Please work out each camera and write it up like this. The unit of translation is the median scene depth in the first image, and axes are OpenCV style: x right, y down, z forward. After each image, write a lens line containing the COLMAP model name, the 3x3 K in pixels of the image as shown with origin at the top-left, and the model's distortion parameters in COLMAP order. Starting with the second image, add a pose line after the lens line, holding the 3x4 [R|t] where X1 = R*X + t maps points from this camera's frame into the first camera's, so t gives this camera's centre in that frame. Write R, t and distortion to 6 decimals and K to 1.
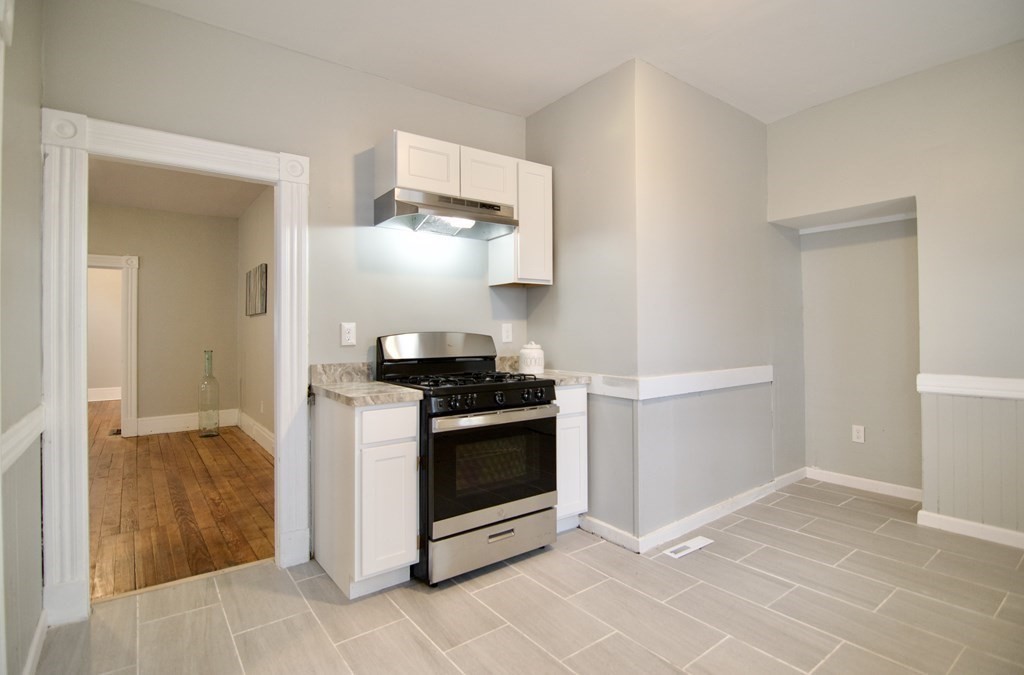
lens RADIAL K [[510.2, 0, 513.8], [0, 510.2, 327.7], [0, 0, 1]] dist [-0.002800, -0.000986]
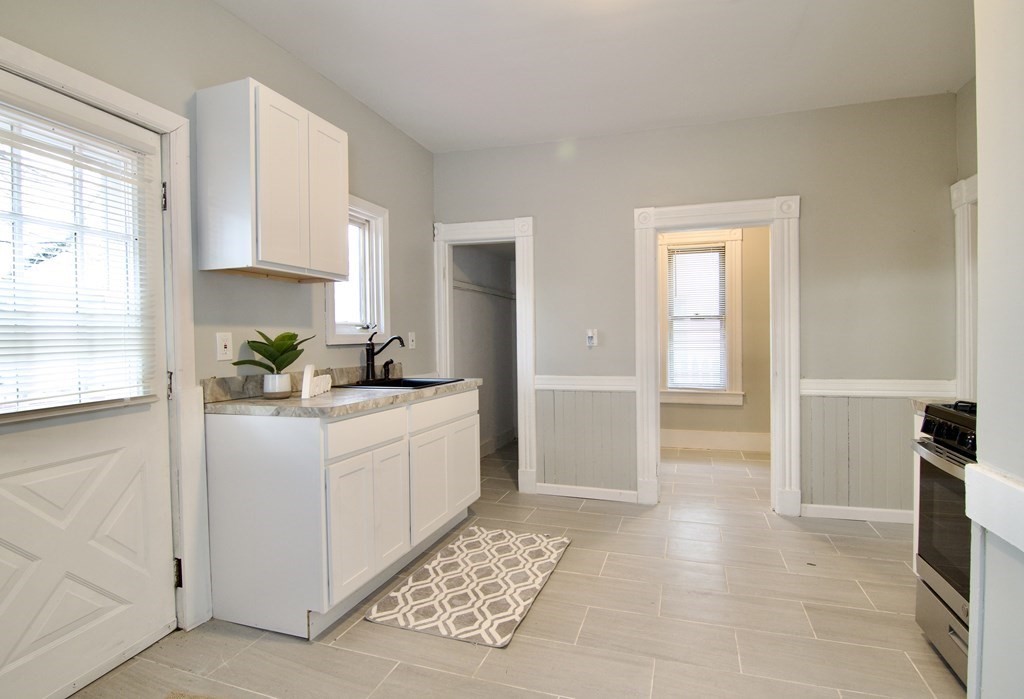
lens RADIAL K [[517.0, 0, 512.0], [0, 517.0, 349.5], [0, 0, 1]] dist [-0.003405, -0.002125]
pose [[-0.826289, 0.032244, -0.562322, 0.779159], [0.020771, 0.999425, 0.026787, -0.007961], [0.562863, 0.010454, -0.826484, 1.140680]]
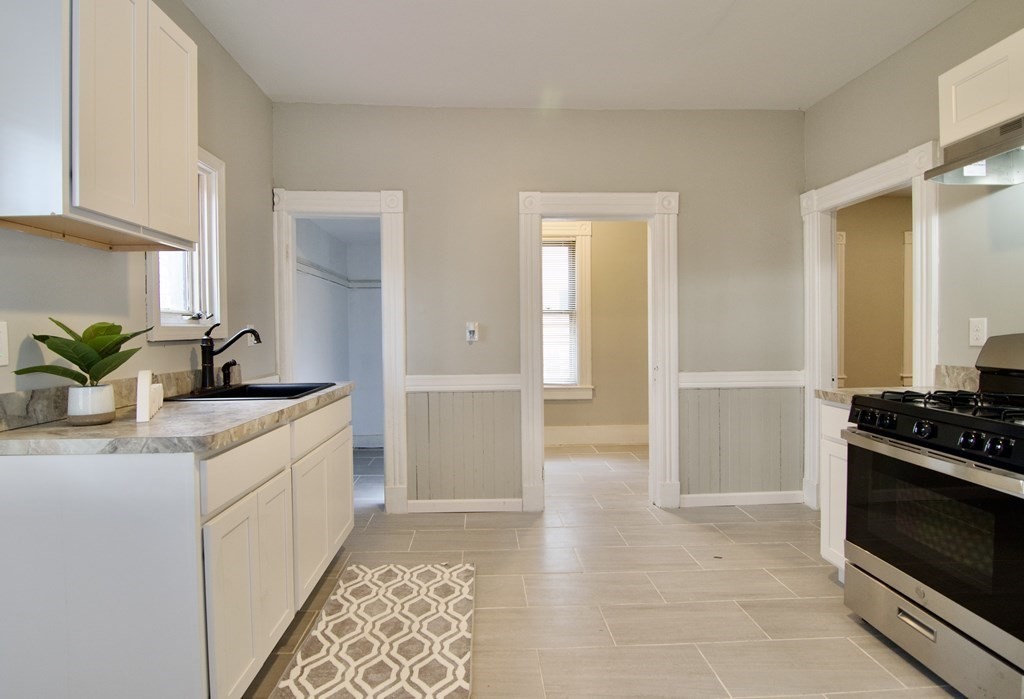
lens RADIAL K [[531.5, 0, 490.2], [0, 531.5, 342.8], [0, 0, 1]] dist [-0.000975, -0.010098]
pose [[-0.583335, 0.033989, -0.811520, 0.833091], [0.017287, 0.999417, 0.029433, -0.008483], [0.812047, 0.003140, -0.583583, 0.886677]]
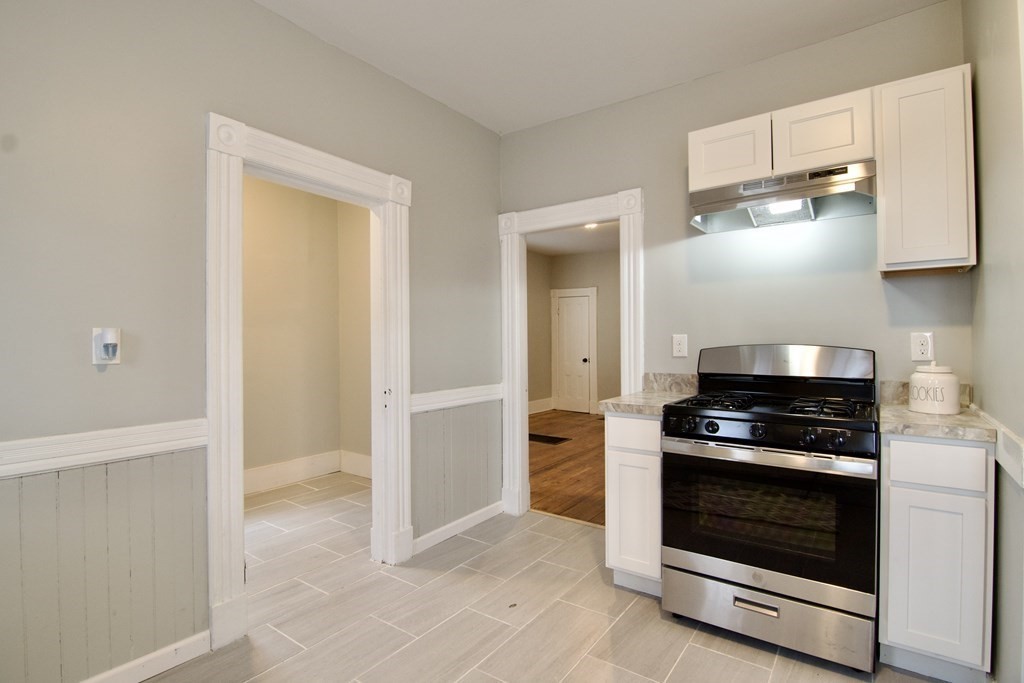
lens RADIAL K [[500.7, 0, 512.0], [0, 500.7, 341.5], [0, 0, 1]] dist [-0.013093, -0.000307]
pose [[0.294131, 0.005165, -0.955751, 0.551790], [0.006745, 0.999949, 0.007479, -0.005536], [0.955741, -0.008646, 0.294081, 0.395631]]
